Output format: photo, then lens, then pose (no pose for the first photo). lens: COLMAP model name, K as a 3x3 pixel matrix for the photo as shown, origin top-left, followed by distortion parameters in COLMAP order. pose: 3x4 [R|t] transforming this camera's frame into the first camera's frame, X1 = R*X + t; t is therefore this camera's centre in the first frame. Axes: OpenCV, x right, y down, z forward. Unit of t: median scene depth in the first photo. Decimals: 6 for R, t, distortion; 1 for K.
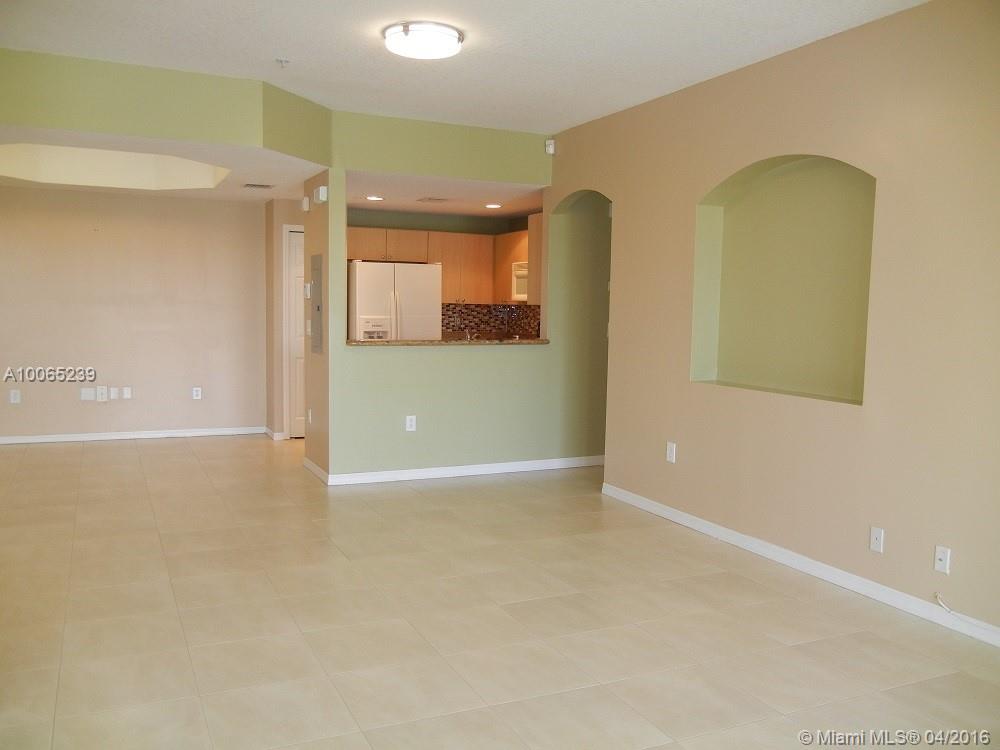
lens RADIAL K [[850.1, 0, 500.0], [0, 850.1, 375.0], [0, 0, 1]] dist [-0.007832, 0.002496]
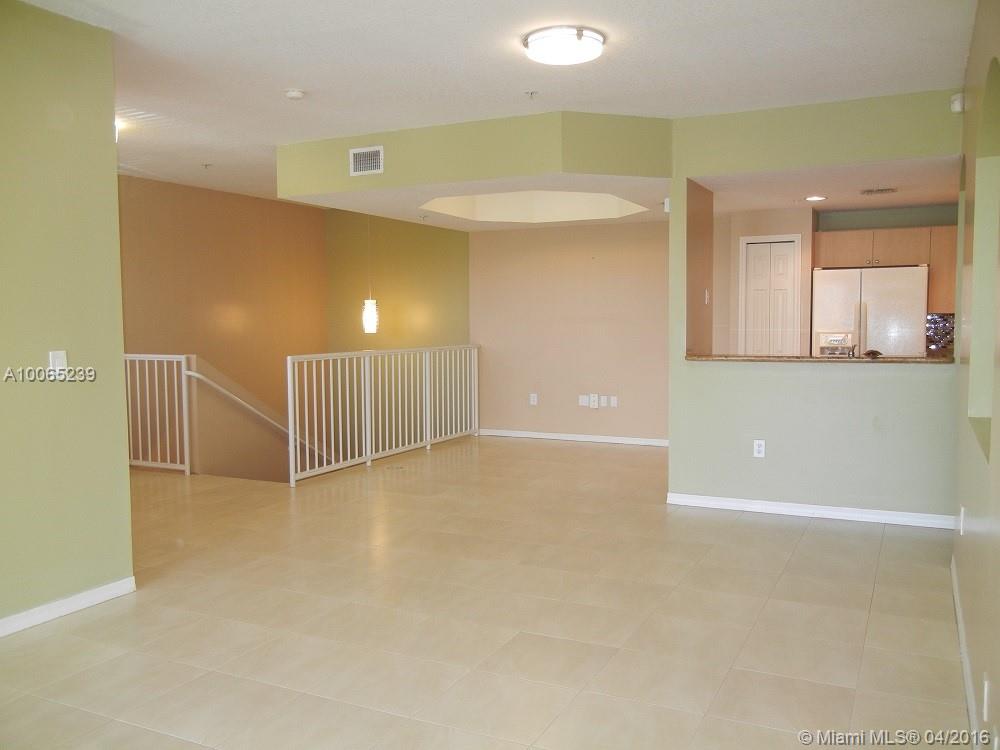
lens RADIAL K [[850.1, 0, 500.0], [0, 850.1, 375.0], [0, 0, 1]] dist [-0.007832, 0.002496]
pose [[0.620259, 0.027087, -0.783929, 0.354257], [-0.044538, 0.999007, -0.000720, -0.006548], [0.783132, 0.035361, 0.620850, 0.191546]]
